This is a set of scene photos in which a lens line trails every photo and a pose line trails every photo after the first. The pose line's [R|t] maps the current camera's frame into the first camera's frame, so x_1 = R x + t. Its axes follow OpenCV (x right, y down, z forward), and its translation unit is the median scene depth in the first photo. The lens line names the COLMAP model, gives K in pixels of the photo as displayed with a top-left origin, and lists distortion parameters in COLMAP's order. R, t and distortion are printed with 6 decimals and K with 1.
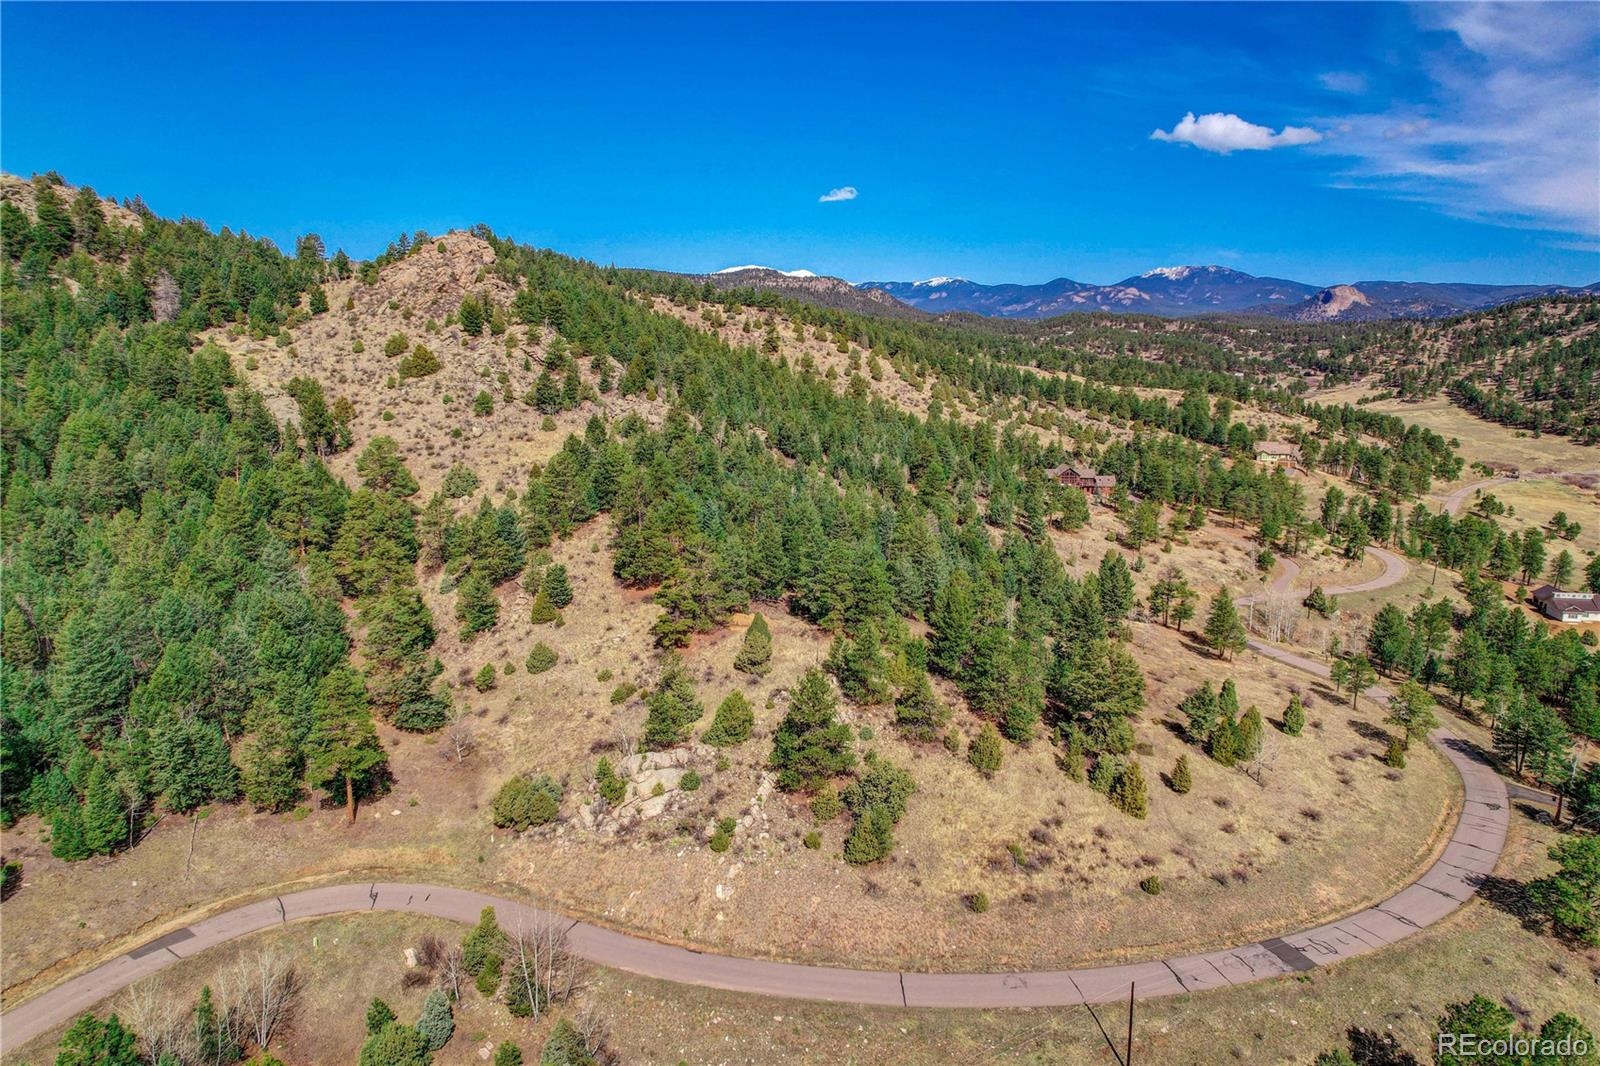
lens RADIAL K [[1016.7, 0, 791.8], [0, 1016.7, 532.8], [0, 0, 1]] dist [-0.068801, 0.063340]
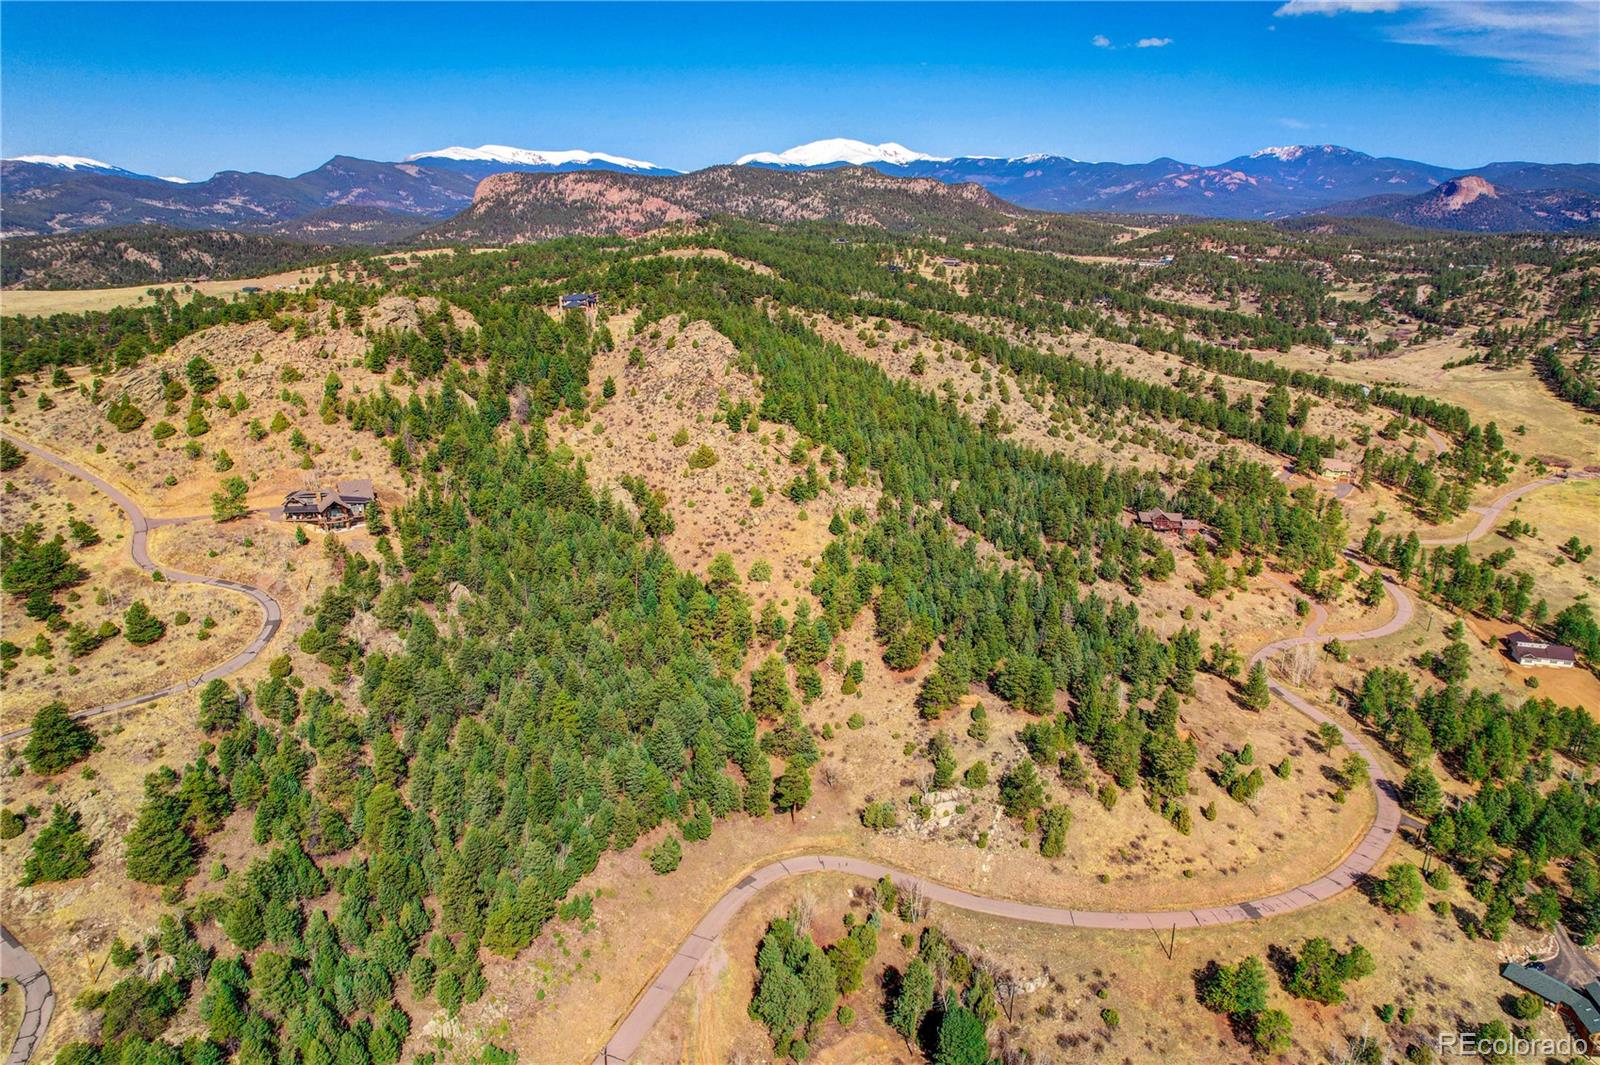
lens RADIAL K [[1016.7, 0, 786.9], [0, 1016.7, 531.5], [0, 0, 1]] dist [-0.068801, 0.063340]
pose [[0.996453, 0.028355, -0.079232, -0.135052], [-0.018620, 0.992477, 0.121010, -0.242493], [0.082068, -0.119105, 0.989484, -0.429509]]
